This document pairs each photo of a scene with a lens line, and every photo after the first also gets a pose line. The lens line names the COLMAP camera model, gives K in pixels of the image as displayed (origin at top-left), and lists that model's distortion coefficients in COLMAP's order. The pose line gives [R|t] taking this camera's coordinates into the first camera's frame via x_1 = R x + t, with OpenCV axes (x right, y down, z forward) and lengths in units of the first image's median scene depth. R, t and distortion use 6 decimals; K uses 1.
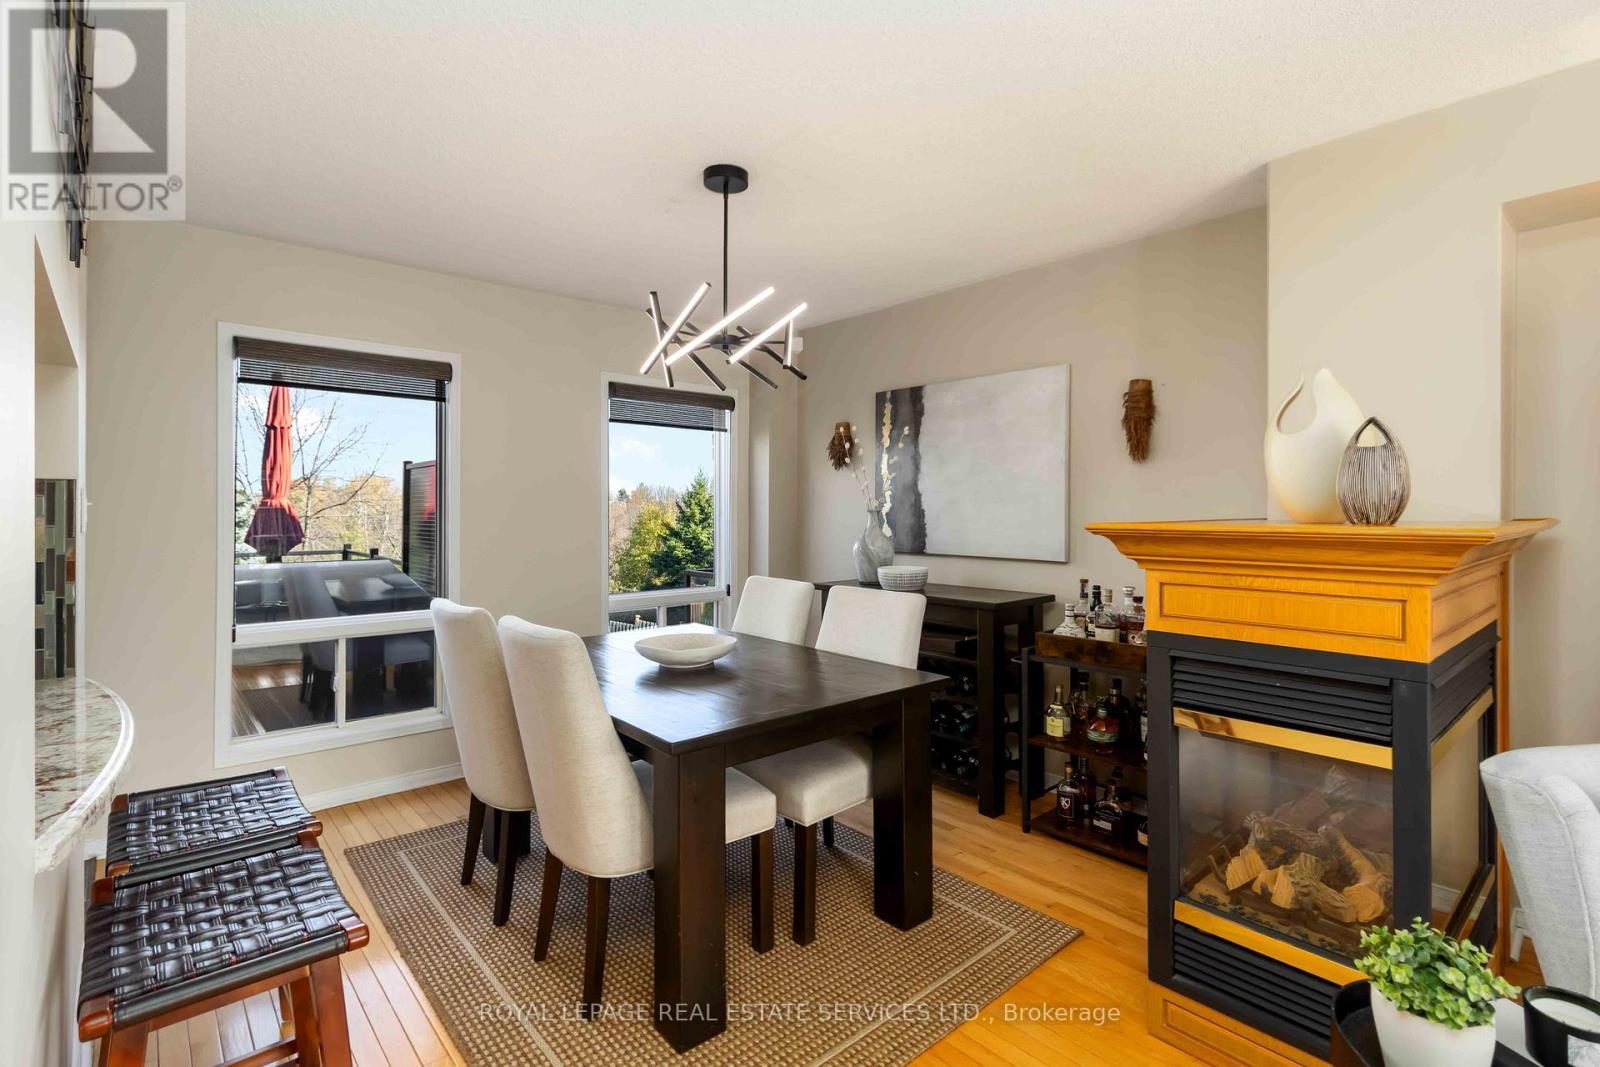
lens RADIAL K [[749.8, 0, 846.1], [0, 749.8, 513.1], [0, 0, 1]] dist [0.002204, 0.000978]
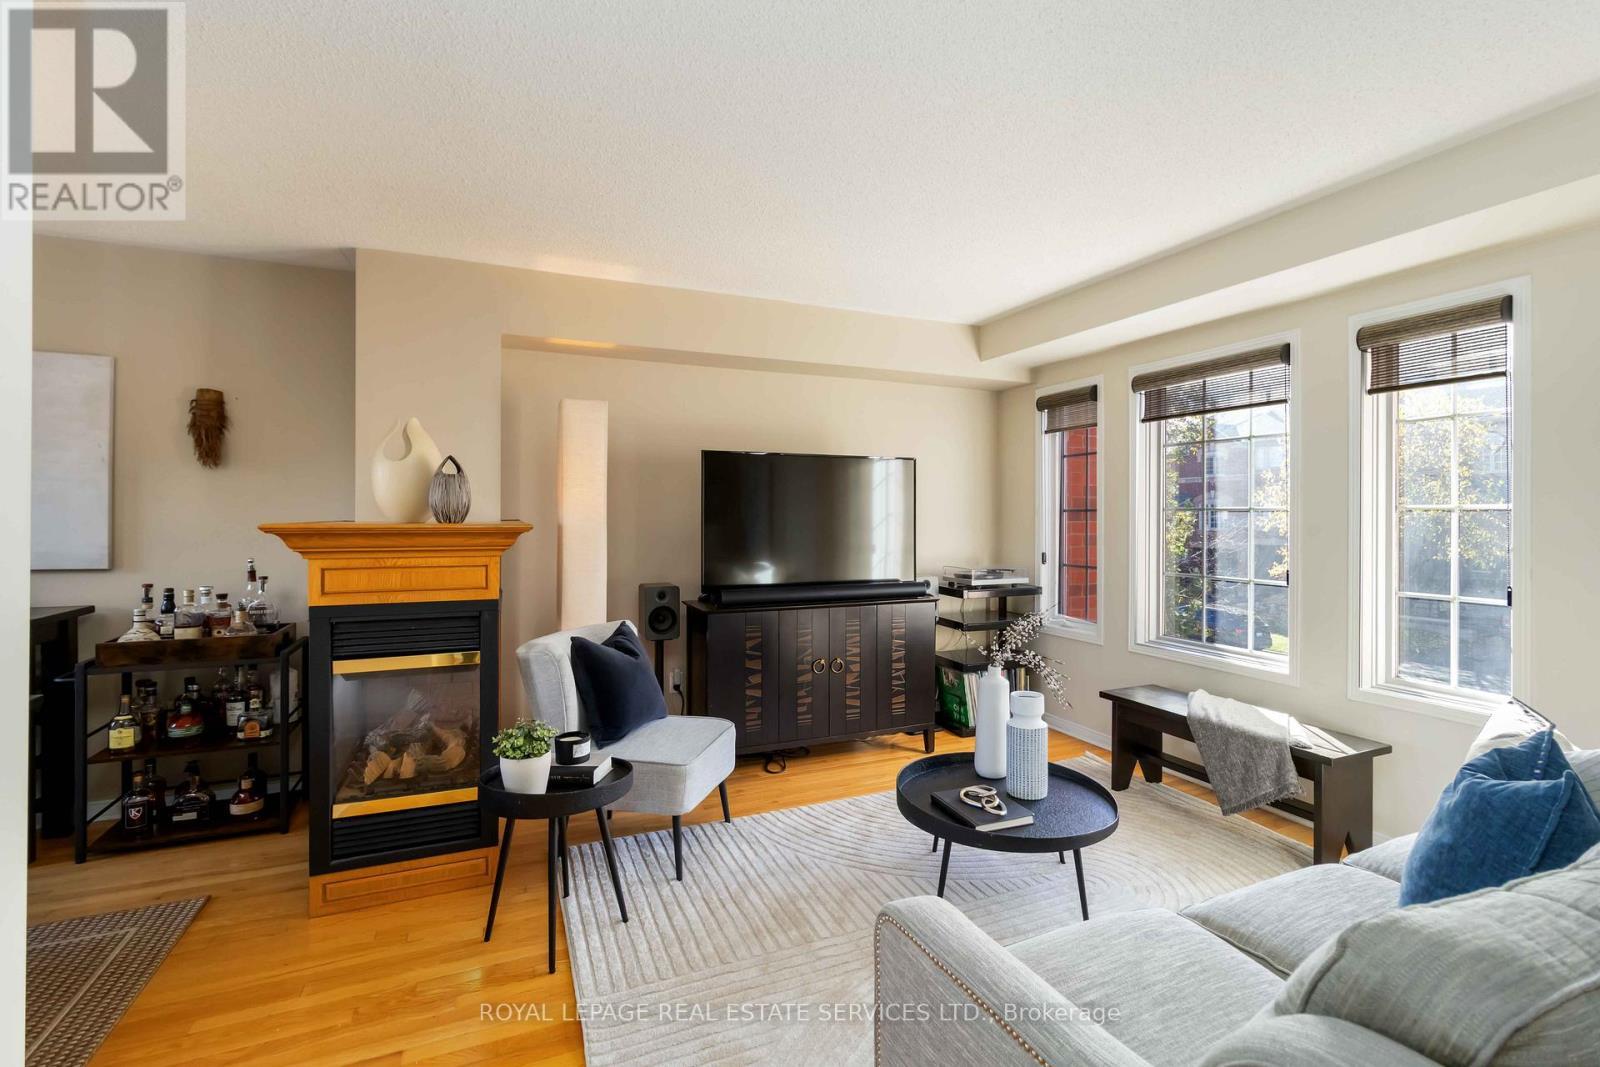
lens RADIAL K [[749.8, 0, 811.4], [0, 749.8, 520.4], [0, 0, 1]] dist [0.002204, 0.000978]
pose [[0.339776, -0.002342, 0.940503, -0.336980], [0.000194, 0.999997, 0.002420, 0.003451], [-0.940506, -0.000640, 0.339776, -0.163188]]
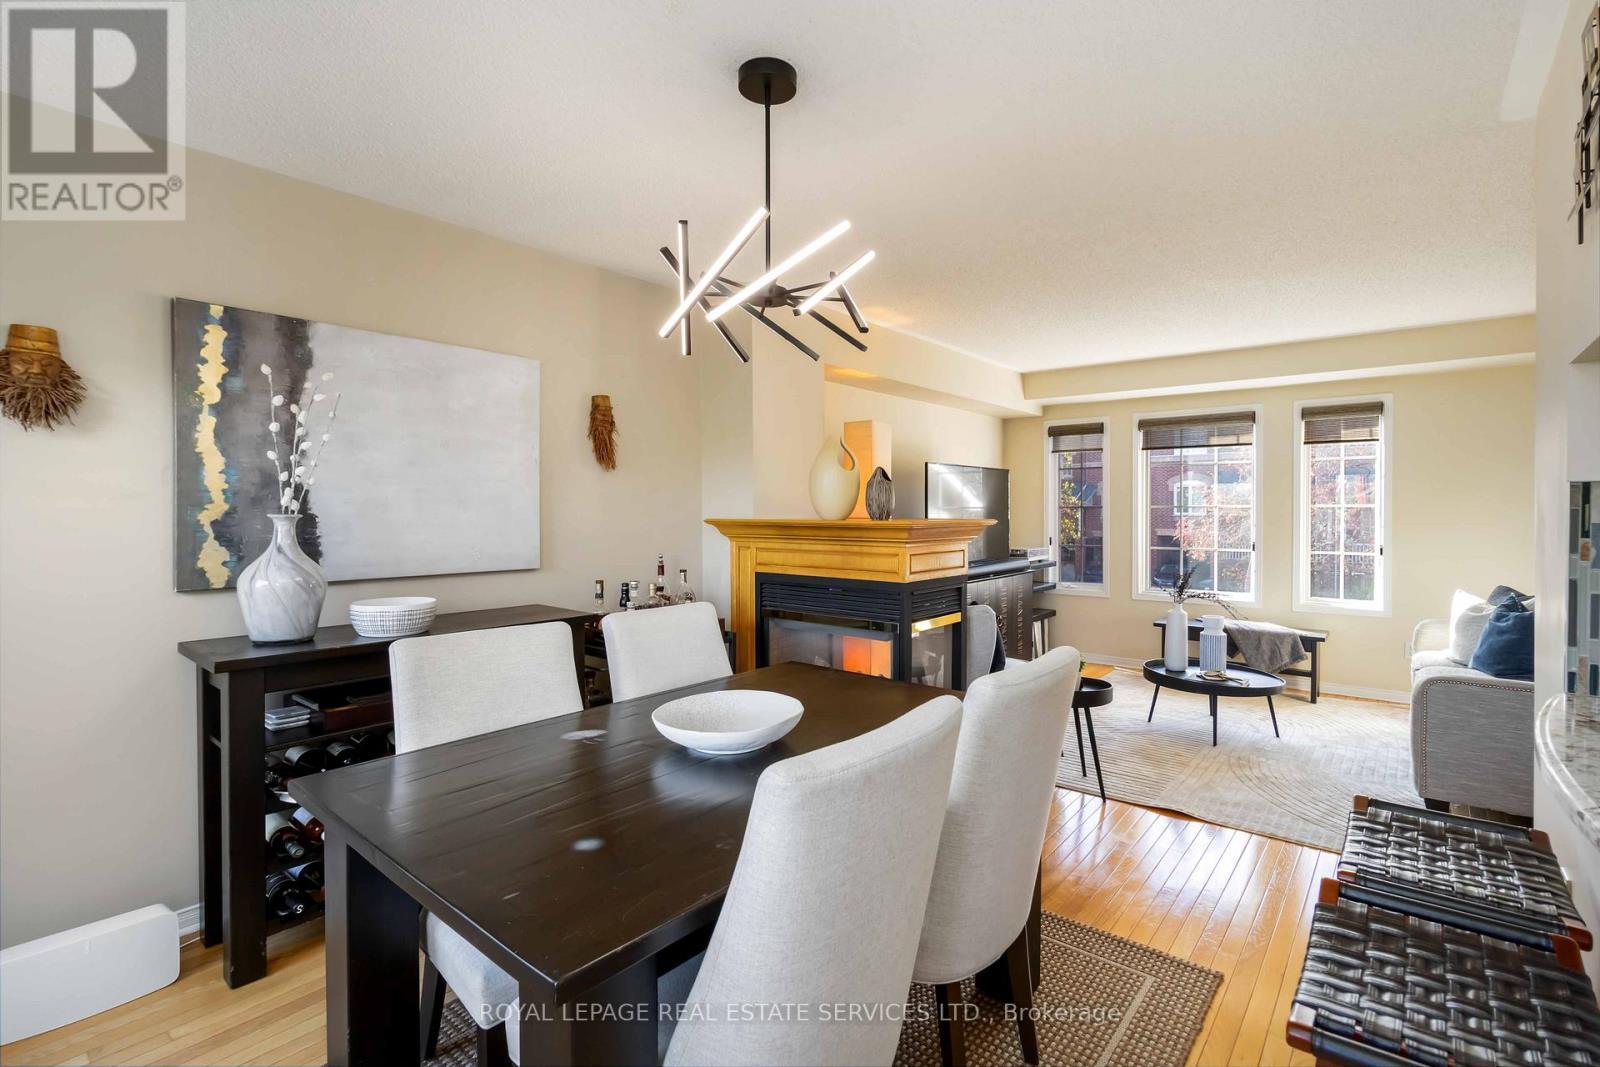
lens RADIAL K [[749.8, 0, 812.7], [0, 749.8, 526.9], [0, 0, 1]] dist [0.002204, 0.000978]
pose [[-0.128905, -0.019600, 0.991463, -0.808208], [0.006216, 0.999769, 0.020573, -0.005928], [-0.991637, 0.008815, -0.128754, 0.899226]]
